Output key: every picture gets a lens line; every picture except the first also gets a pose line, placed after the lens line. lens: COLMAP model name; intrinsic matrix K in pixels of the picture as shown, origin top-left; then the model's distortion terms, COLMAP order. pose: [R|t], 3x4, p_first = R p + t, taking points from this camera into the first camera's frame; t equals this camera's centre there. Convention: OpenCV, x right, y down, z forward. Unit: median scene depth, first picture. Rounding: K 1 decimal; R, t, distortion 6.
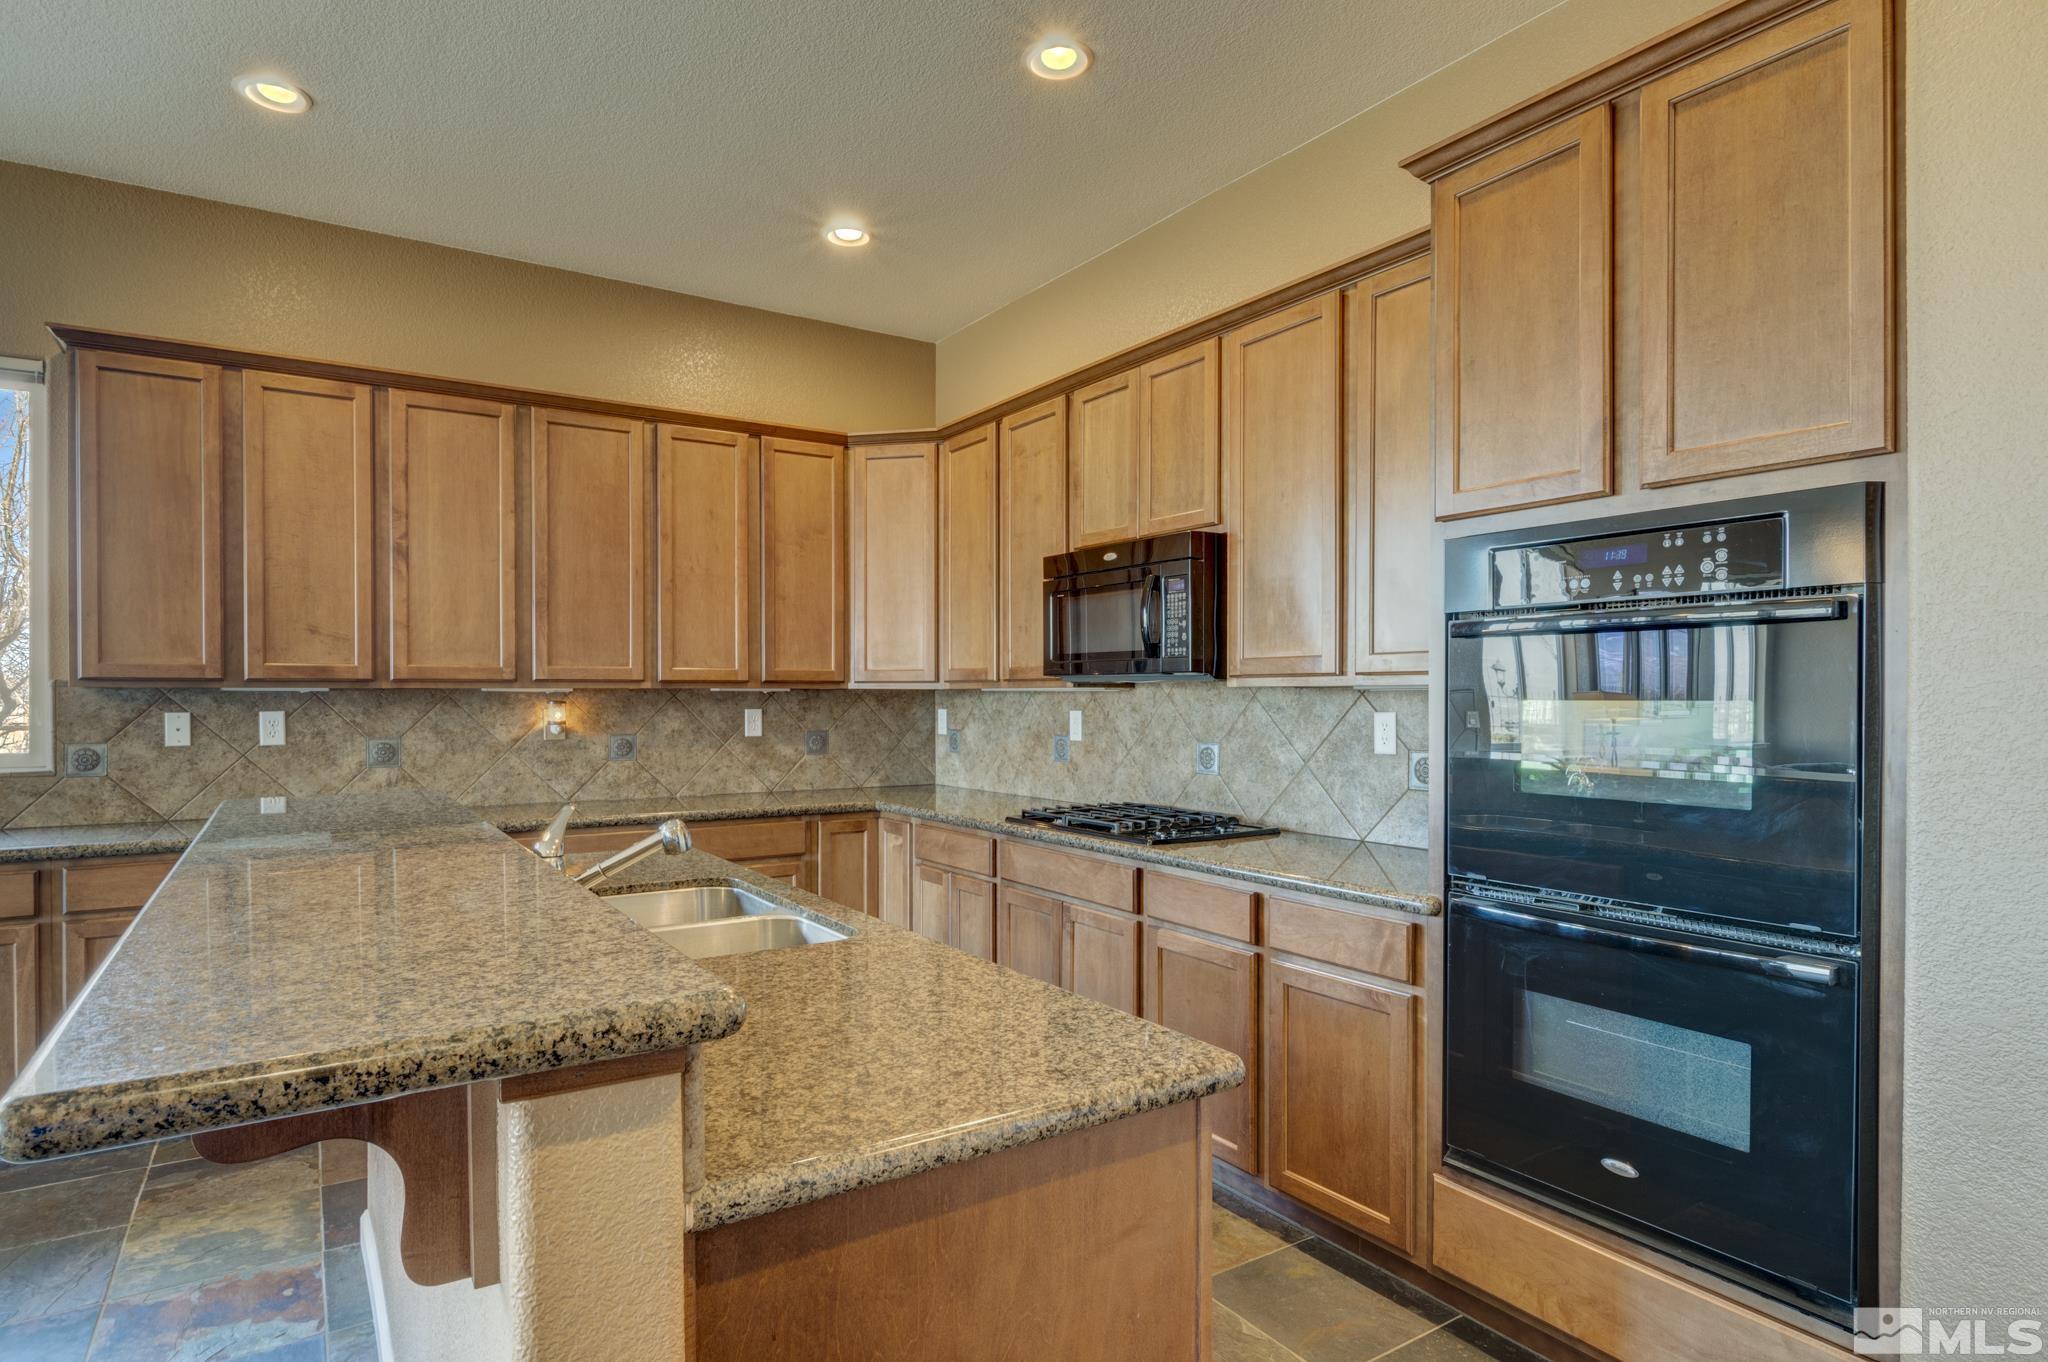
lens RADIAL K [[1110.5, 0, 995.1], [0, 1110.5, 706.6], [0, 0, 1]] dist [-0.005424, -0.002065]
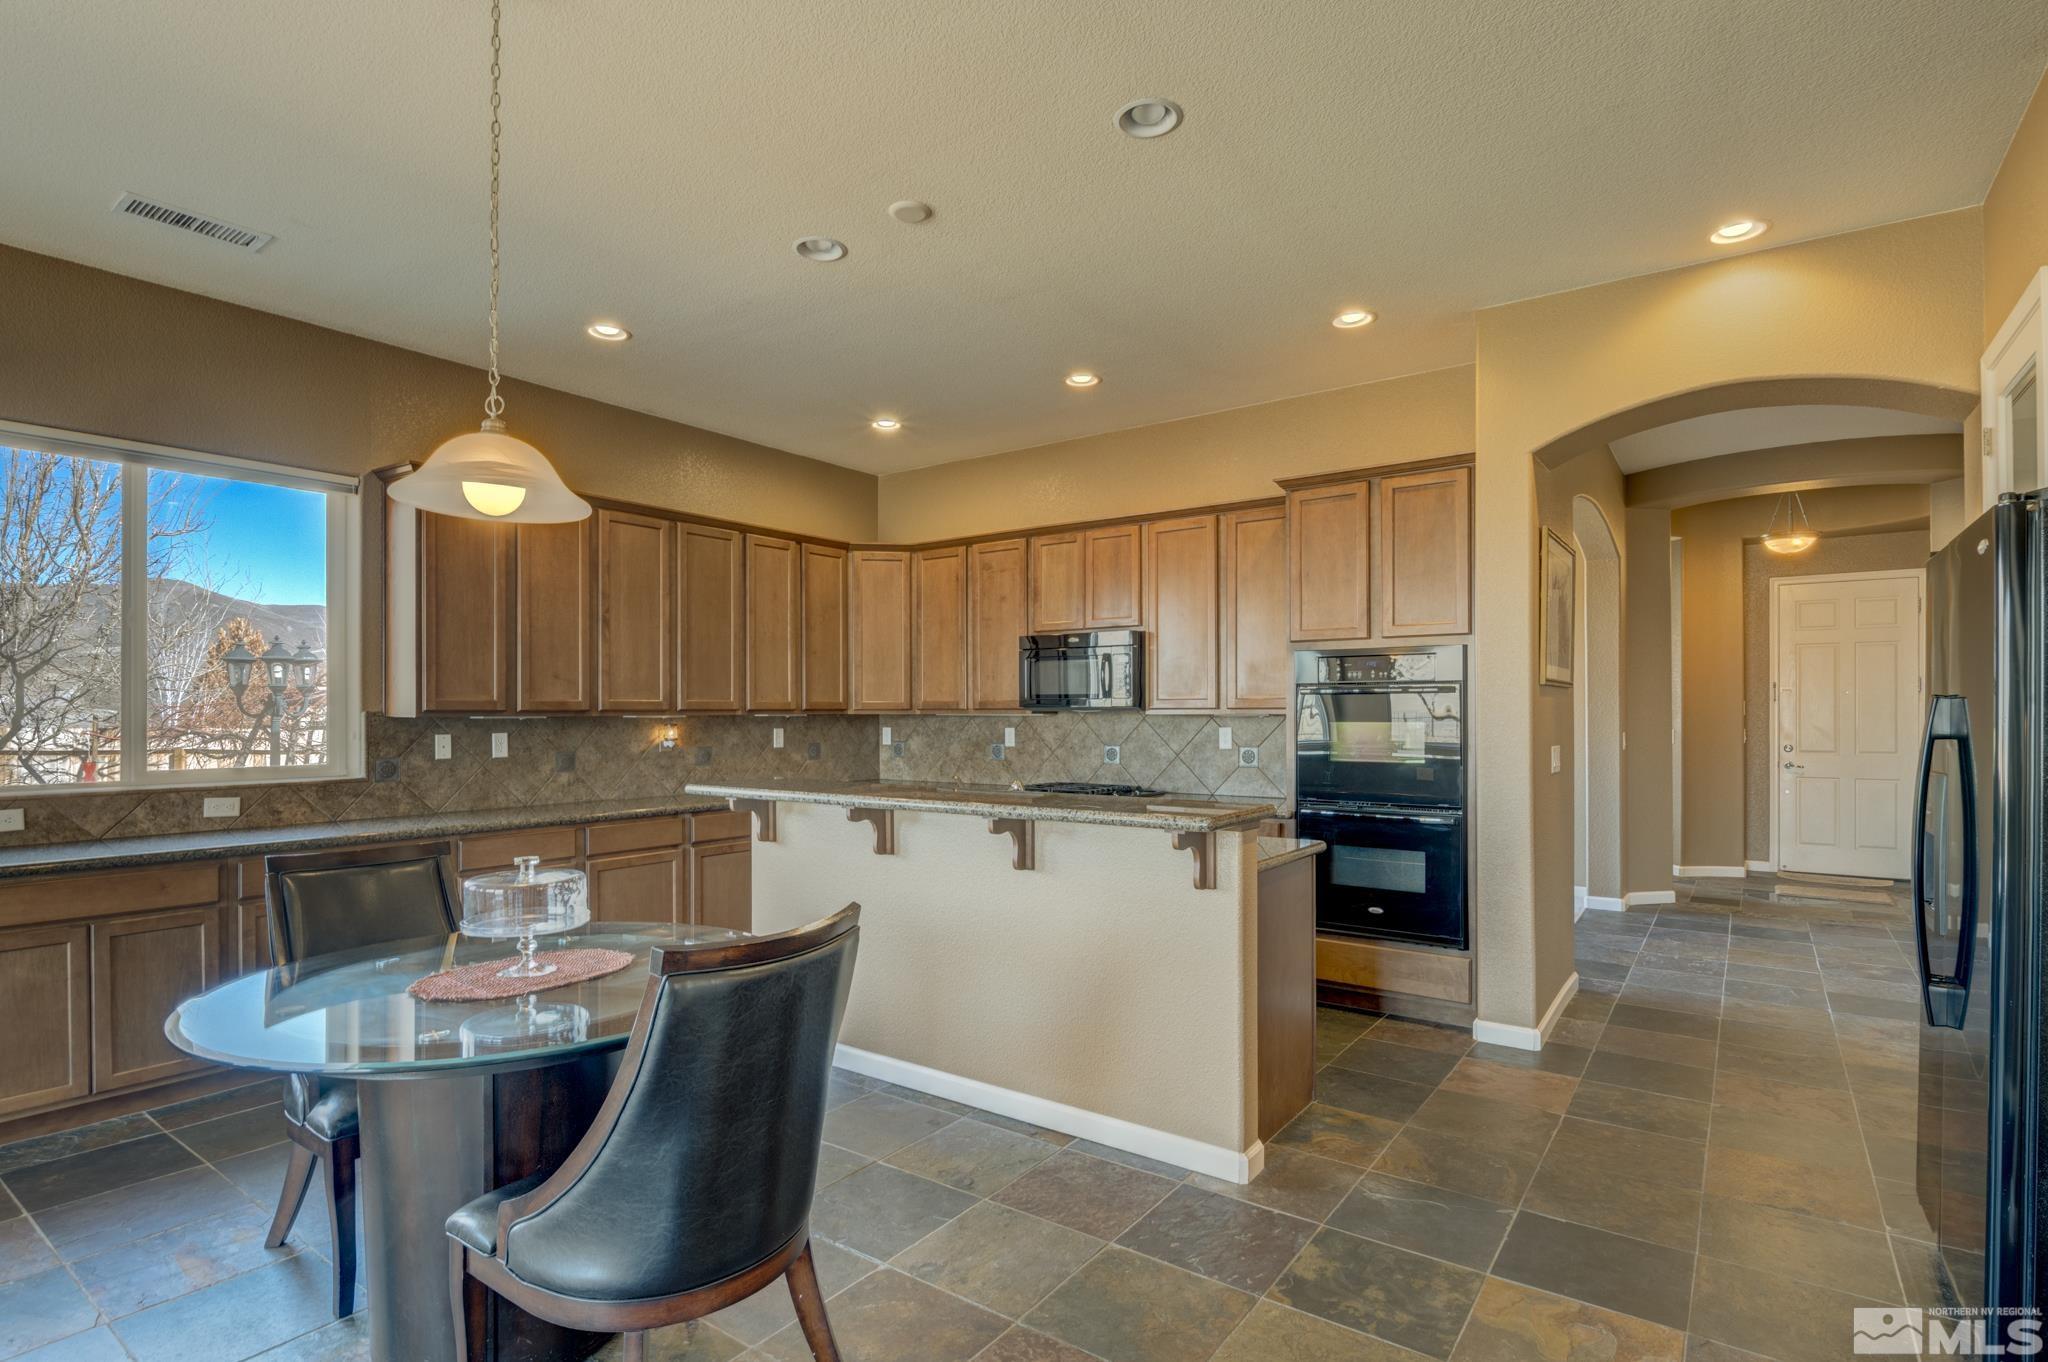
lens RADIAL K [[1049.7, 0, 998.9], [0, 1049.7, 713.8], [0, 0, 1]] dist [-0.000359, -0.001312]
pose [[0.931548, -0.003150, 0.363605, -0.556963], [0.006129, 0.999956, -0.007039, -0.006690], [-0.363567, 0.008786, 0.931526, -0.459439]]
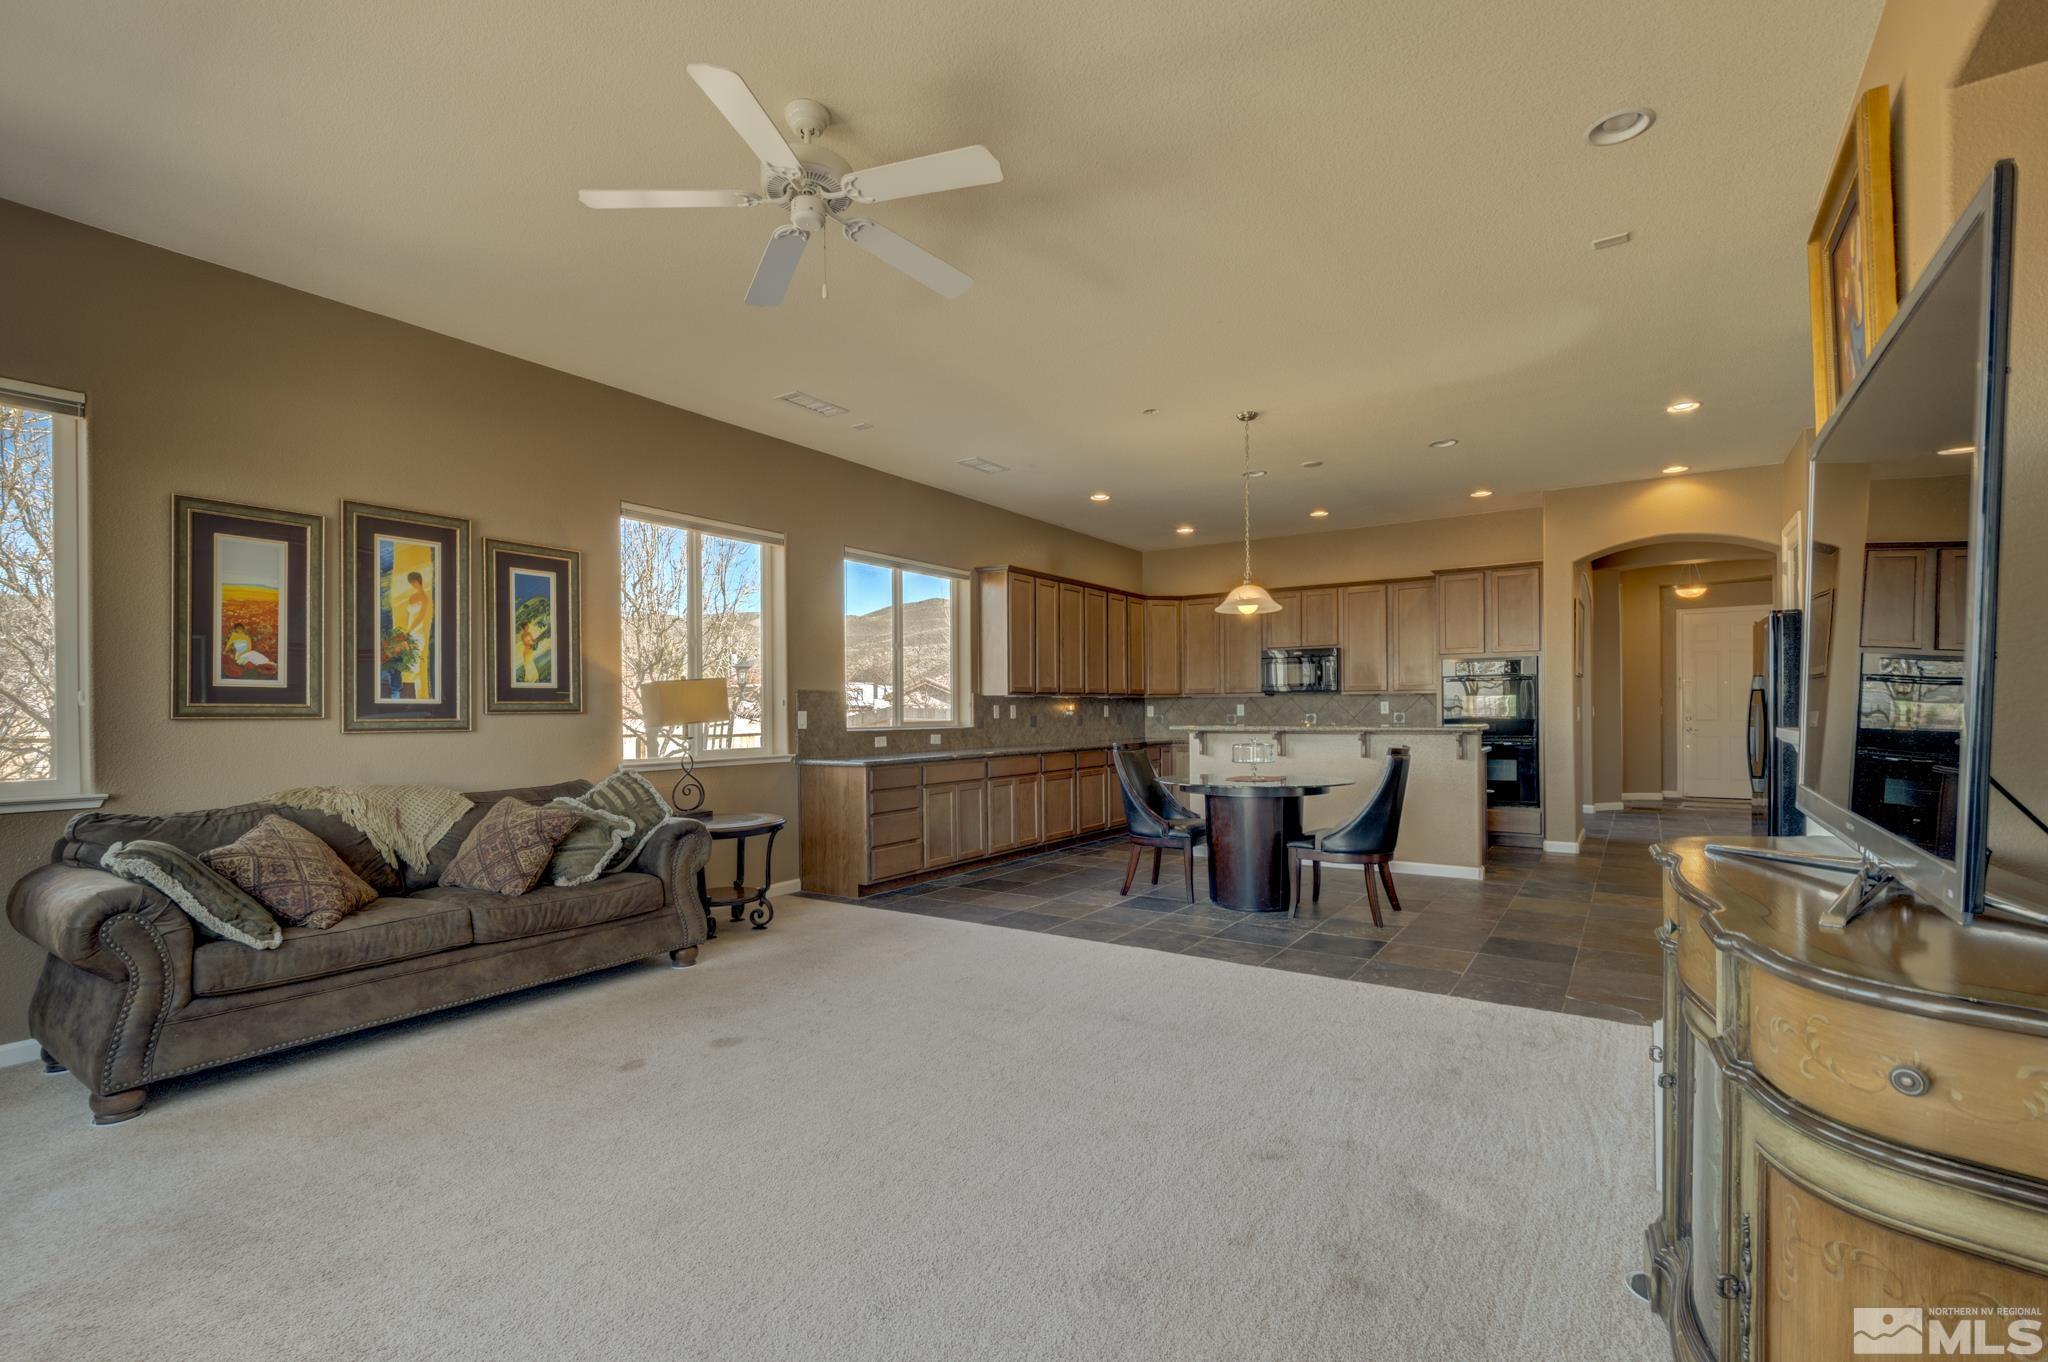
lens RADIAL K [[993.3, 0, 959.9], [0, 993.3, 721.0], [0, 0, 1]] dist [-0.001267, -0.001194]
pose [[0.923314, -0.010774, 0.383894, -1.688018], [0.011851, 0.999930, -0.000439, 0.041678], [-0.383863, 0.004955, 0.923377, -1.109006]]
